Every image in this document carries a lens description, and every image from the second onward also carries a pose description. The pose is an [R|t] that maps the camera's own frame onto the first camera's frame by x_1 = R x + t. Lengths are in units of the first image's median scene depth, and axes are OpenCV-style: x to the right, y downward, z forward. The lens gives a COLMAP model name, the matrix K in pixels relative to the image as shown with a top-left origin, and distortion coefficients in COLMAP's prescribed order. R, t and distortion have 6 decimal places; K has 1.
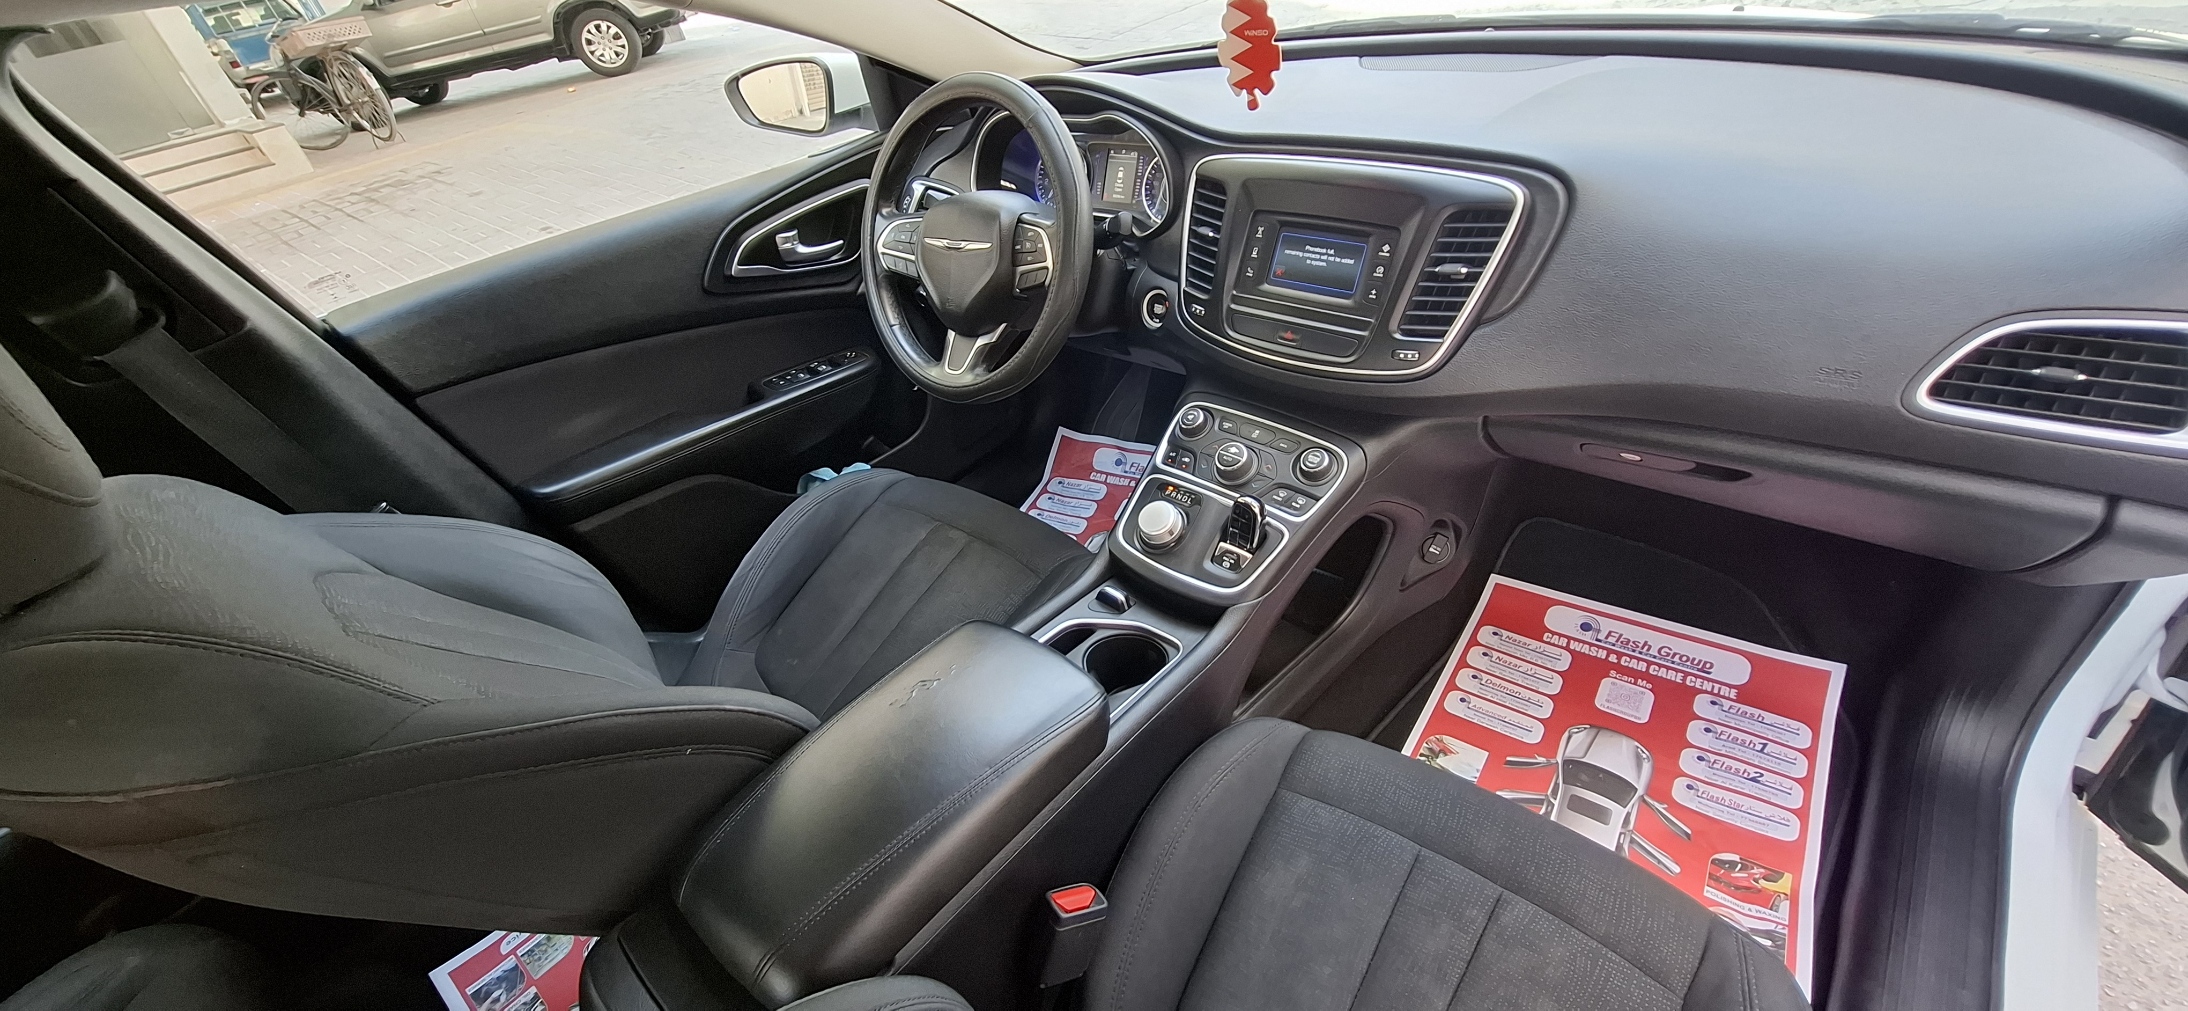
lens RADIAL K [[893.4, 0, 1094.0], [0, 893.4, 505.5], [0, 0, 1]] dist [0.012702, -0.000043]
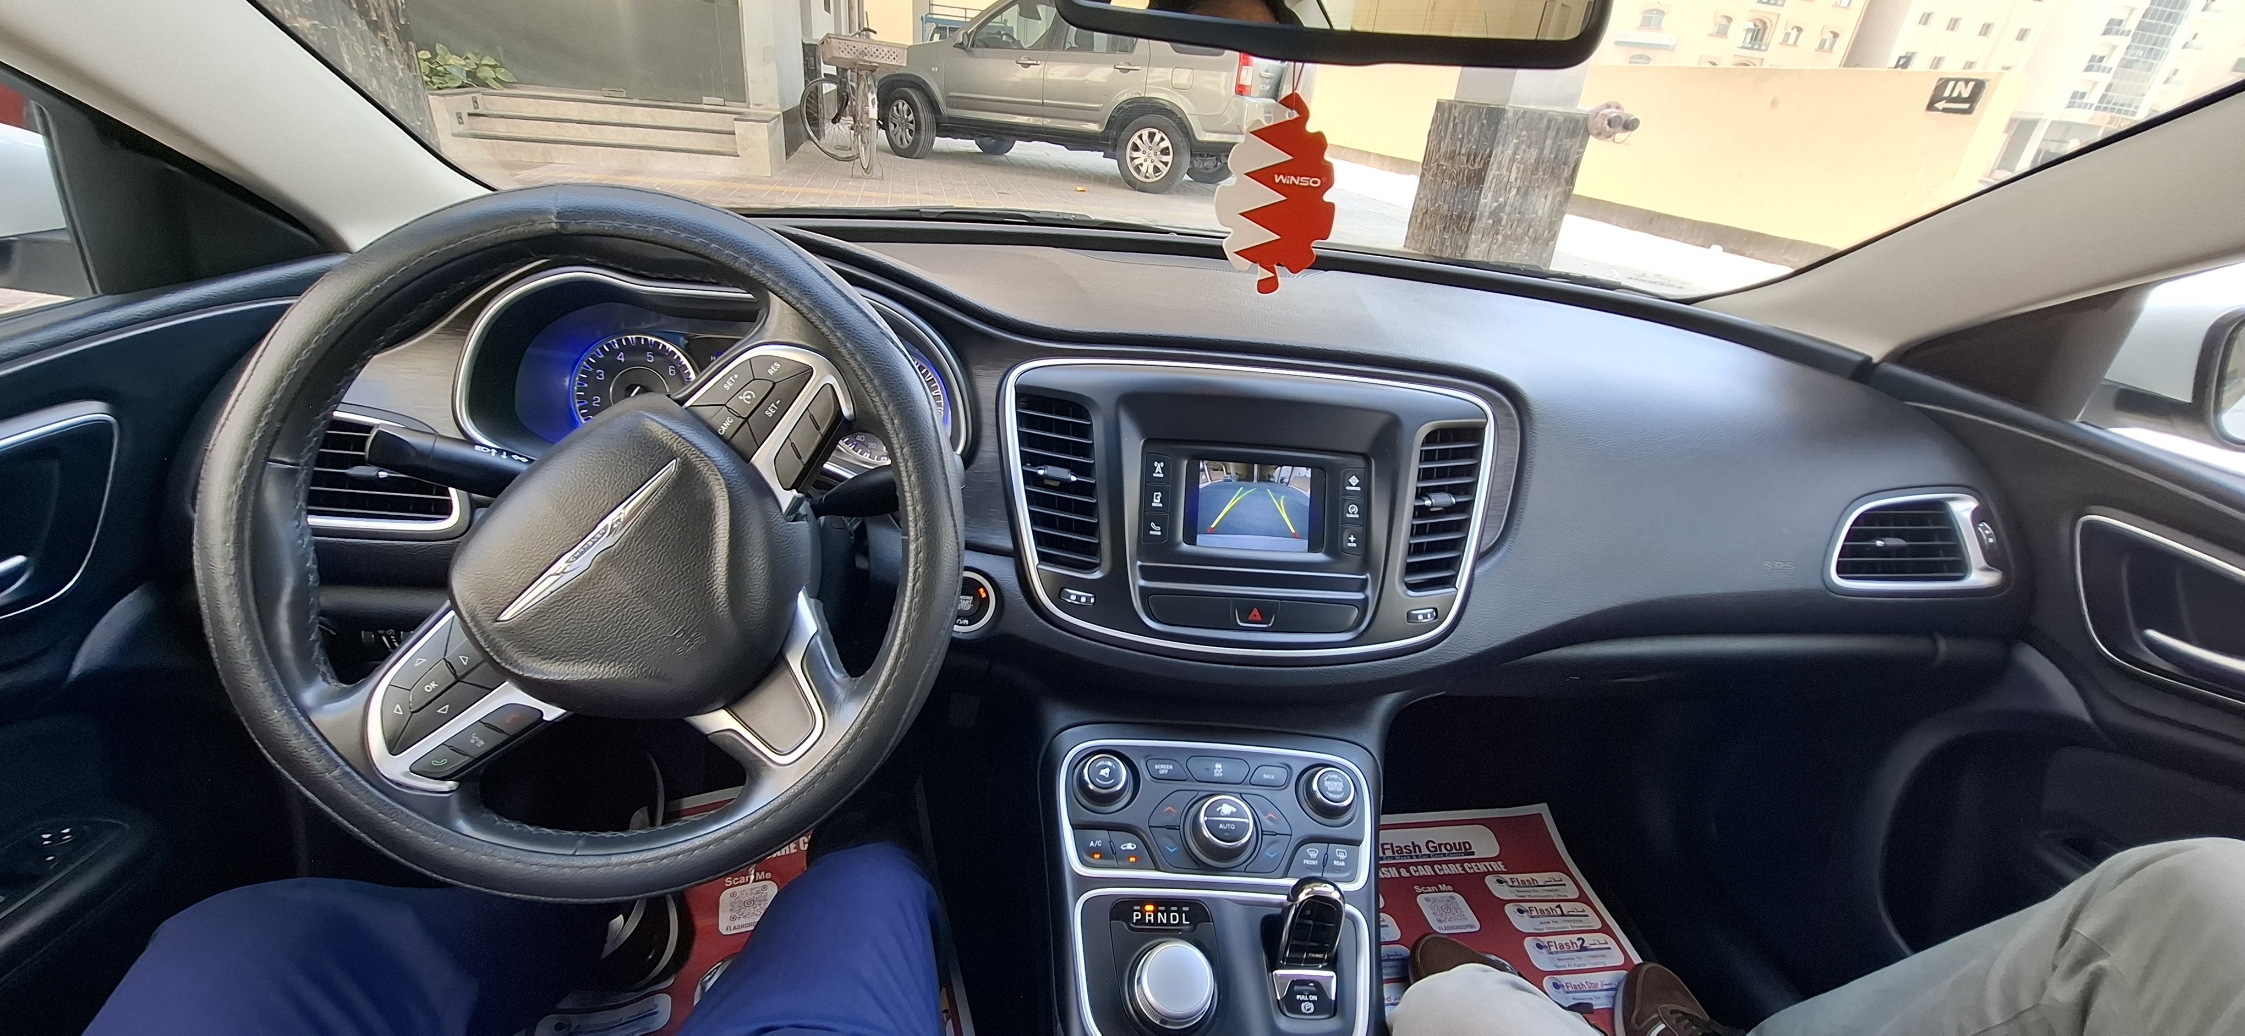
lens RADIAL K [[882.1, 0, 1059.4], [0, 882.1, 519.0], [0, 0, 1]] dist [-0.001319, -0.000025]
pose [[0.674135, -0.116960, 0.729289, -0.343823], [0.260965, 0.961416, -0.087042, -0.232572], [-0.690969, 0.248997, 0.678647, 0.615076]]
